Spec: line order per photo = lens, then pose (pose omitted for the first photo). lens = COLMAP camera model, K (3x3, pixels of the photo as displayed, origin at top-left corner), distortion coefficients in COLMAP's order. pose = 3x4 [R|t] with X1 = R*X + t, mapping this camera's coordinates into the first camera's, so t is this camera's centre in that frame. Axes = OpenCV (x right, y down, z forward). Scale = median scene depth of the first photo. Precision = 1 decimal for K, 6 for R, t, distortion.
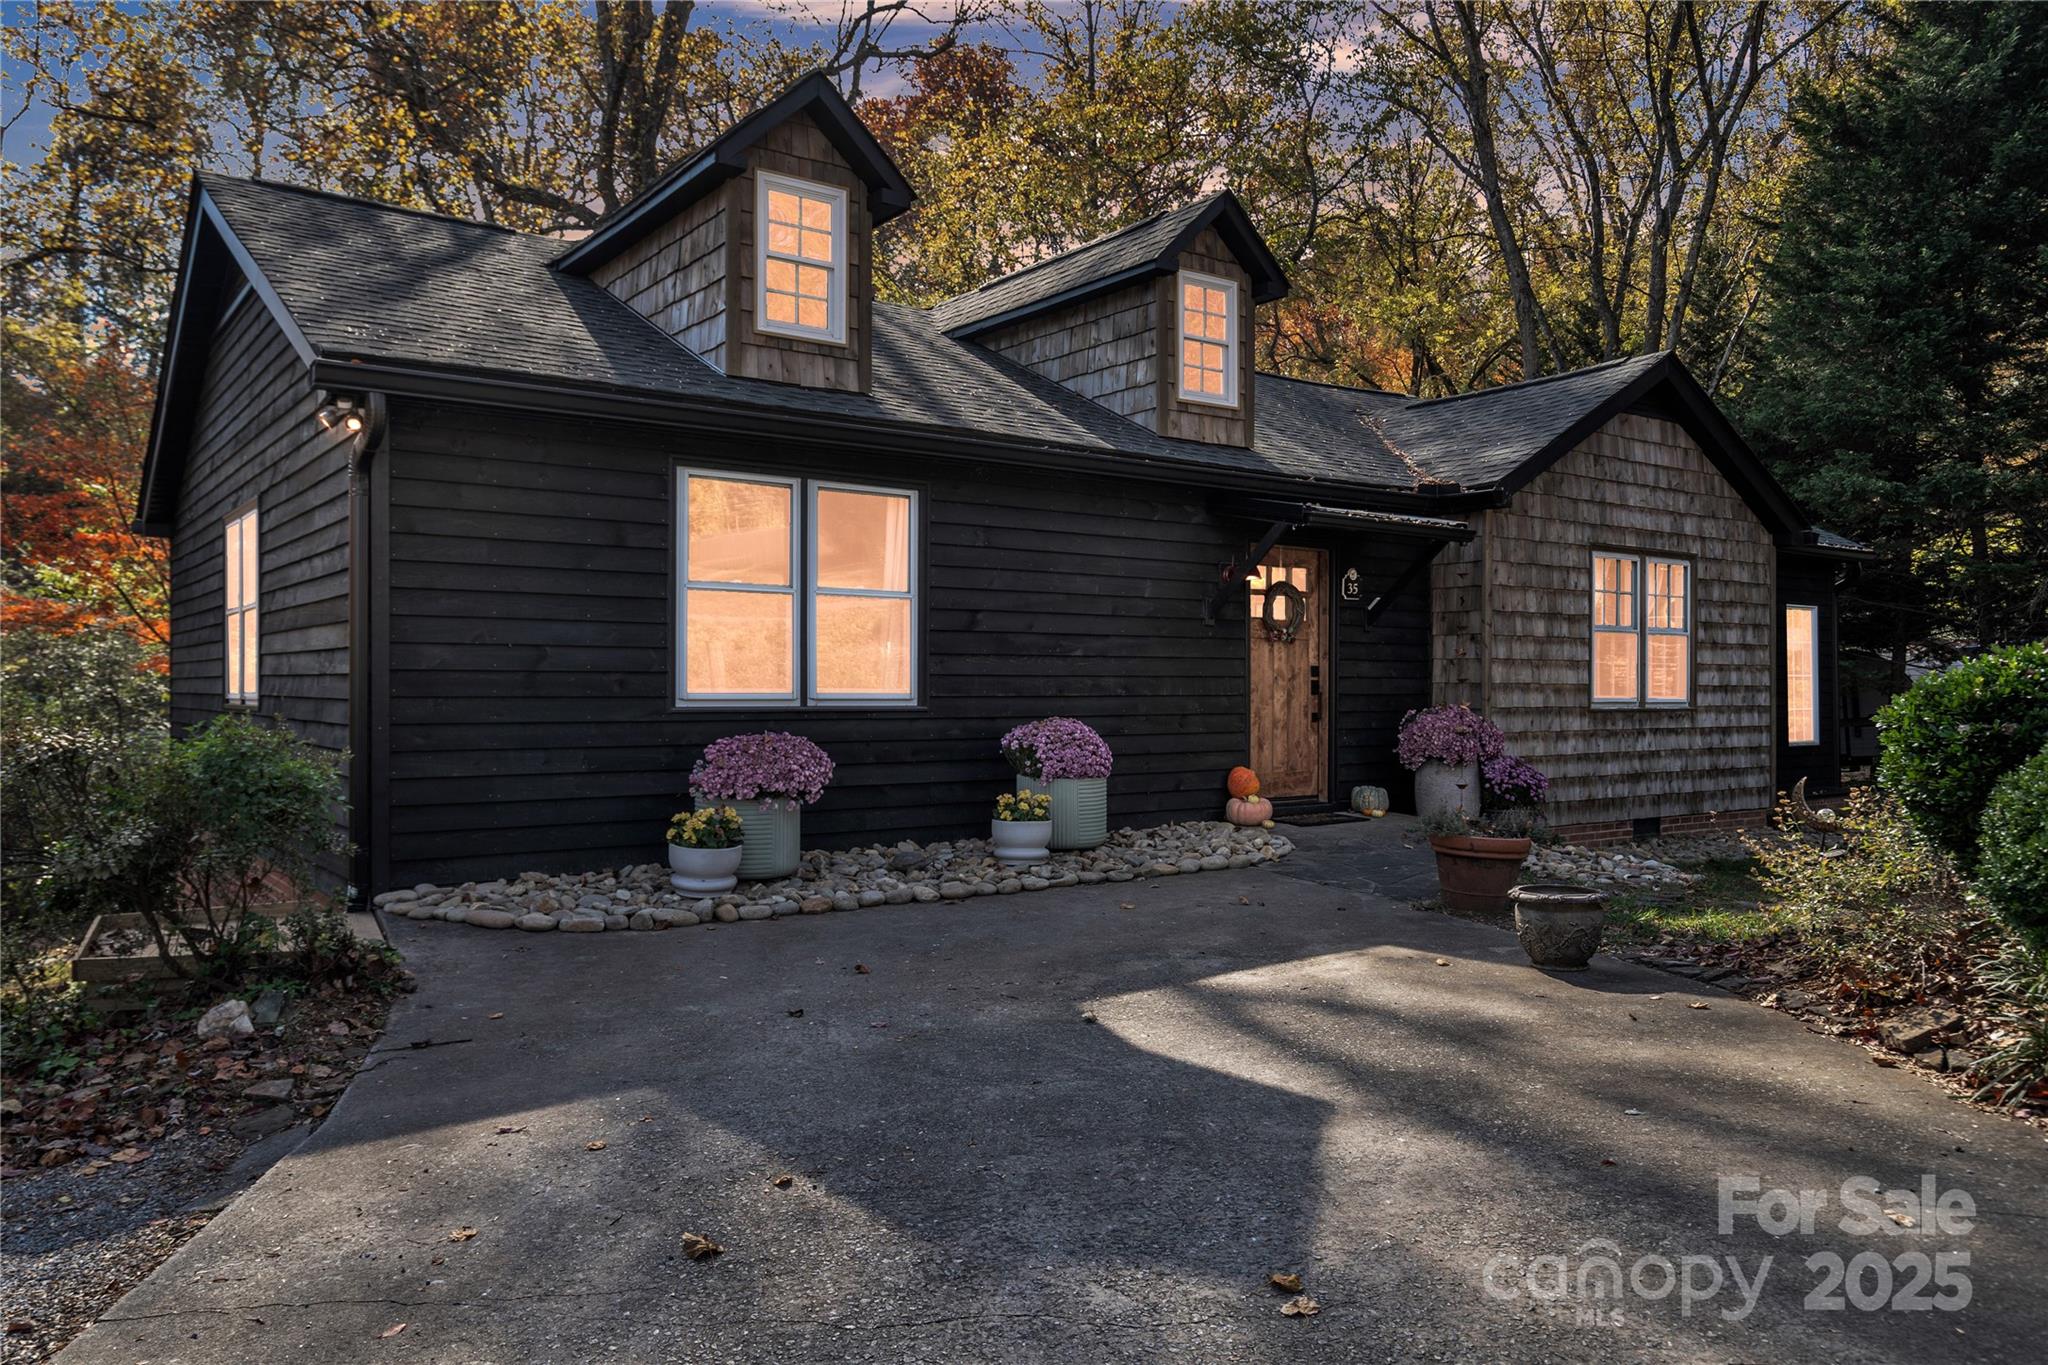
lens RADIAL K [[1426.1, 0, 1023.9], [0, 1426.1, 683.7], [0, 0, 1]] dist [0.031348, 0.000532]
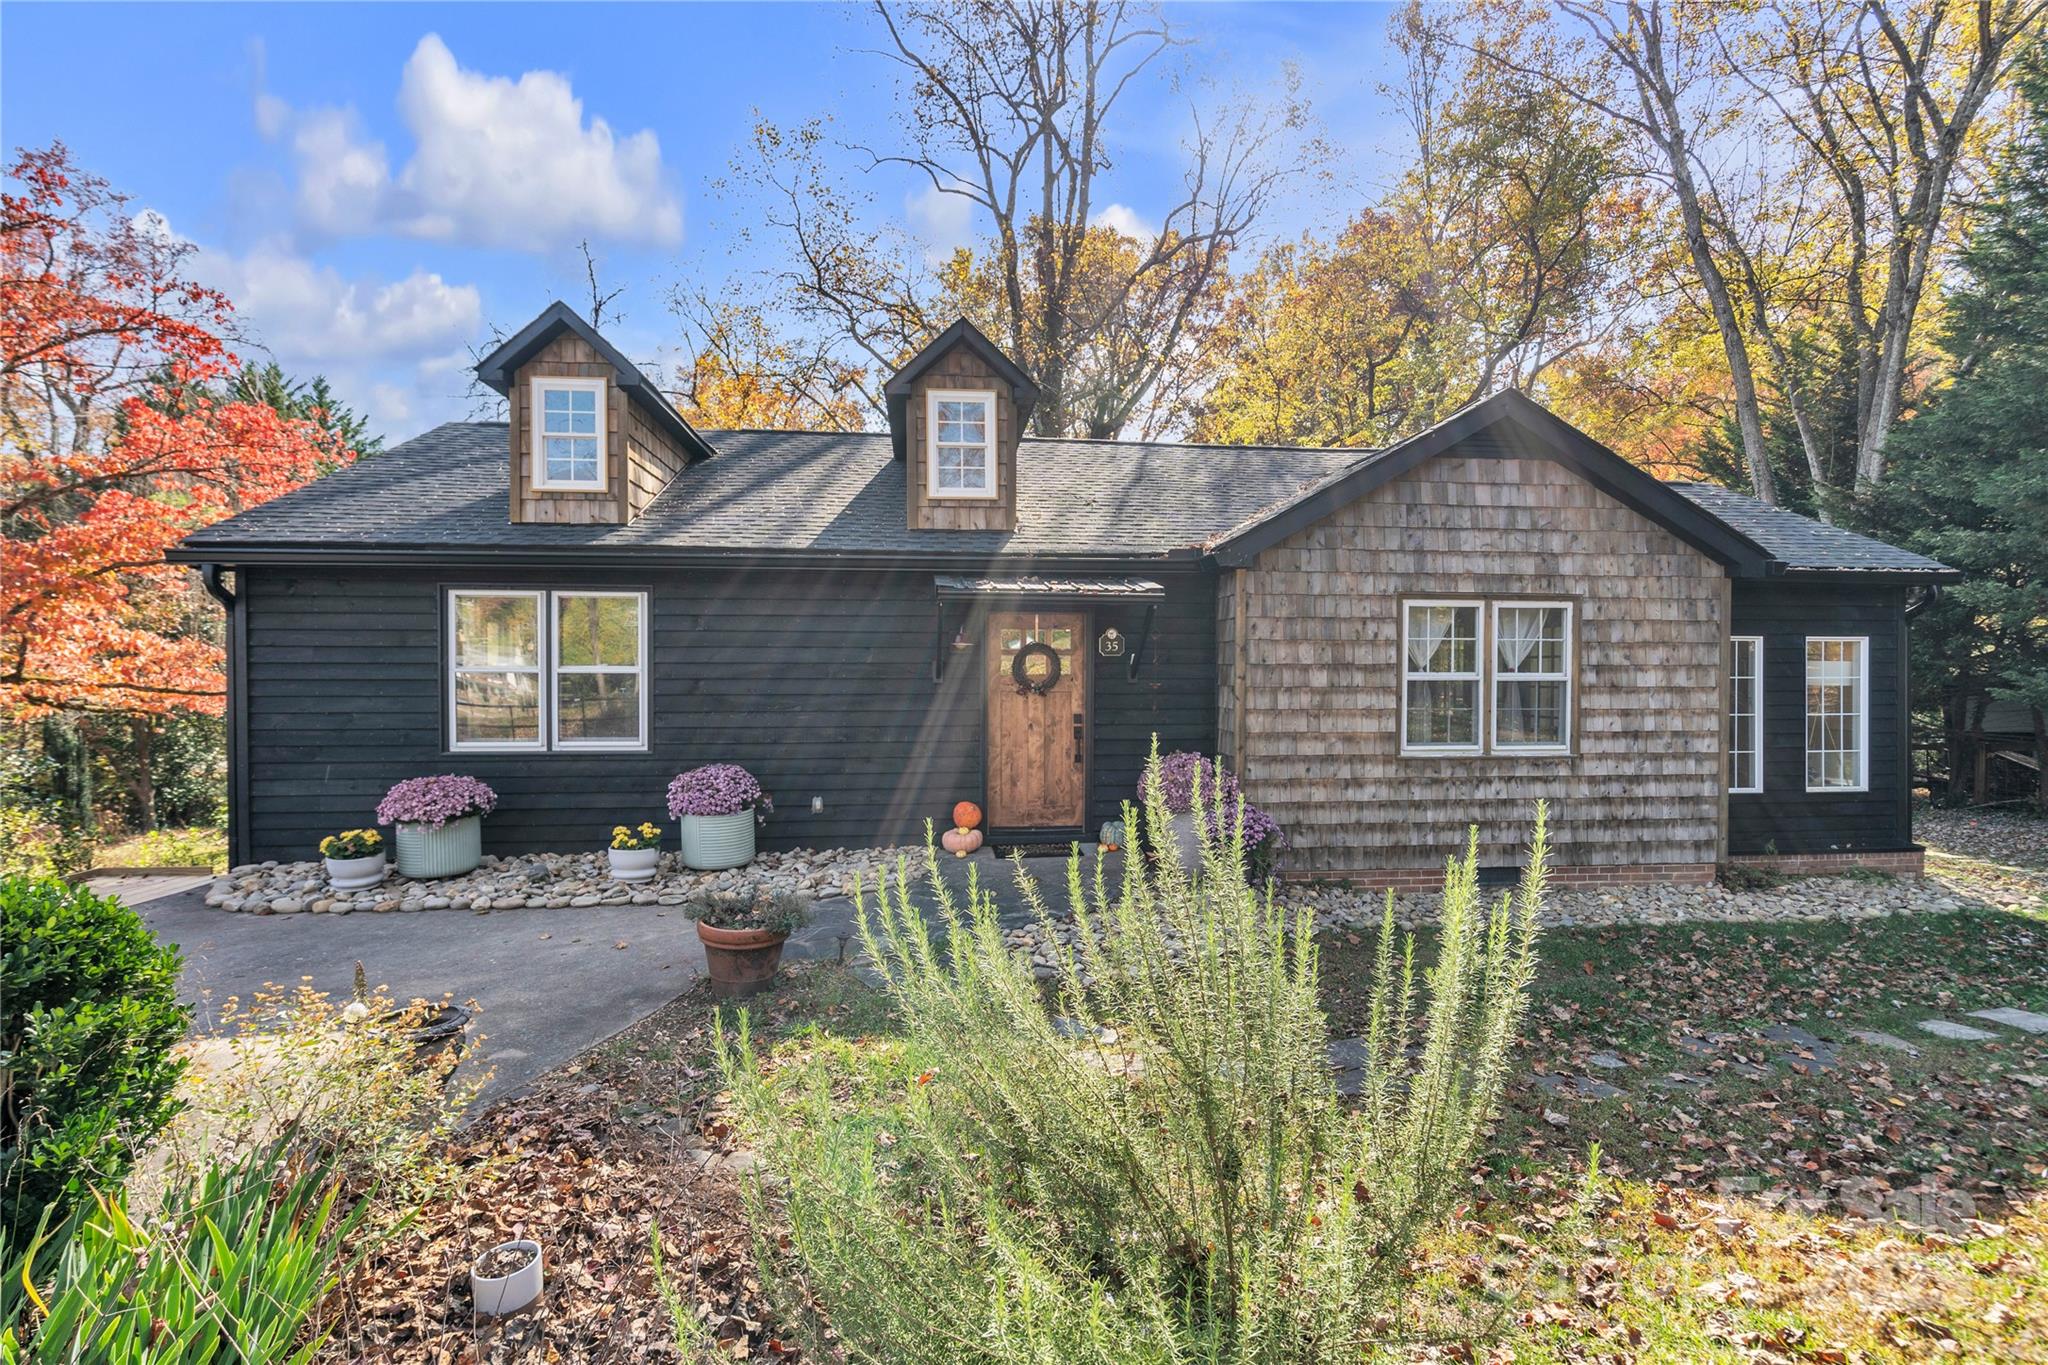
lens RADIAL K [[925.8, 0, 1023.7], [0, 925.8, 679.8], [0, 0, 1]] dist [-0.002680, -0.000118]
pose [[0.865872, 0.002291, -0.500261, 0.507300], [0.002066, 0.999965, 0.008155, -0.043661], [0.500262, -0.008095, 0.865836, 0.313343]]
